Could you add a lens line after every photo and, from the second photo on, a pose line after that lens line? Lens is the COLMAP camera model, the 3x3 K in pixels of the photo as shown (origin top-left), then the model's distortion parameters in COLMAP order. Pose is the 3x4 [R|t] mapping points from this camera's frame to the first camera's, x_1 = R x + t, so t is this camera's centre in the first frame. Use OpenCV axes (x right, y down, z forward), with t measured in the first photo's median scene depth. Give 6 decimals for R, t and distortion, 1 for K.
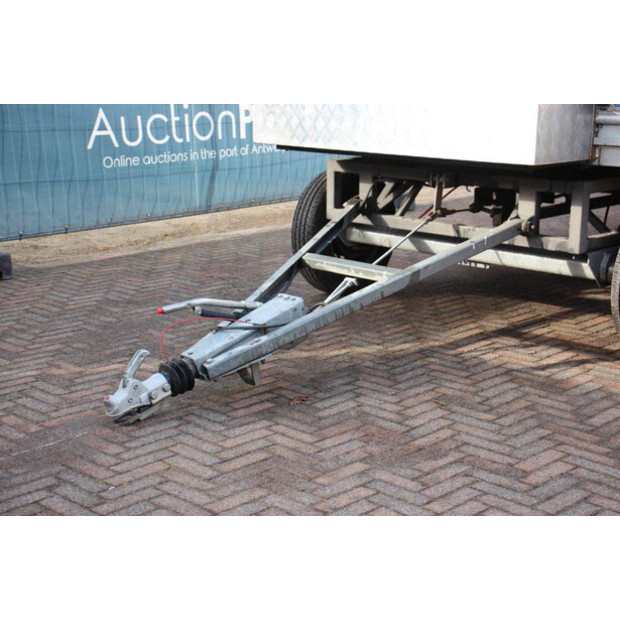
lens RADIAL K [[1069.9, 0, 316.0], [0, 1069.9, 313.5], [0, 0, 1]] dist [0.206157, 0.000000]
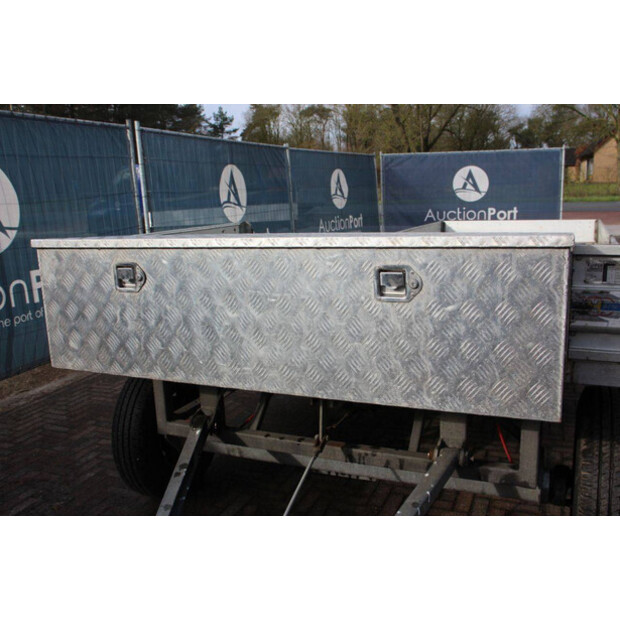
lens RADIAL K [[599.2, 0, 309.7], [0, 599.2, 310.6], [0, 0, 1]] dist [-0.082231, 0.000000]
pose [[0.931733, -0.106407, 0.347205, -0.032988], [0.123404, 0.991985, -0.027145, -0.176101], [-0.341533, 0.068138, 0.937396, 0.616420]]
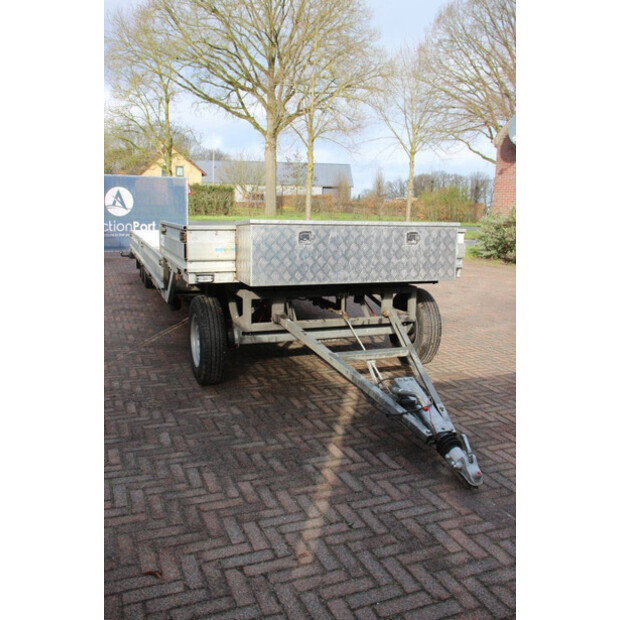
lens RADIAL K [[549.0, 0, 313.2], [0, 549.0, 307.7], [0, 0, 1]] dist [-0.134768, 0.128785]
pose [[0.413642, -0.155554, 0.897052, -0.700113], [0.193241, 0.977847, 0.080459, -0.185472], [-0.889696, 0.140066, 0.434538, 0.676103]]
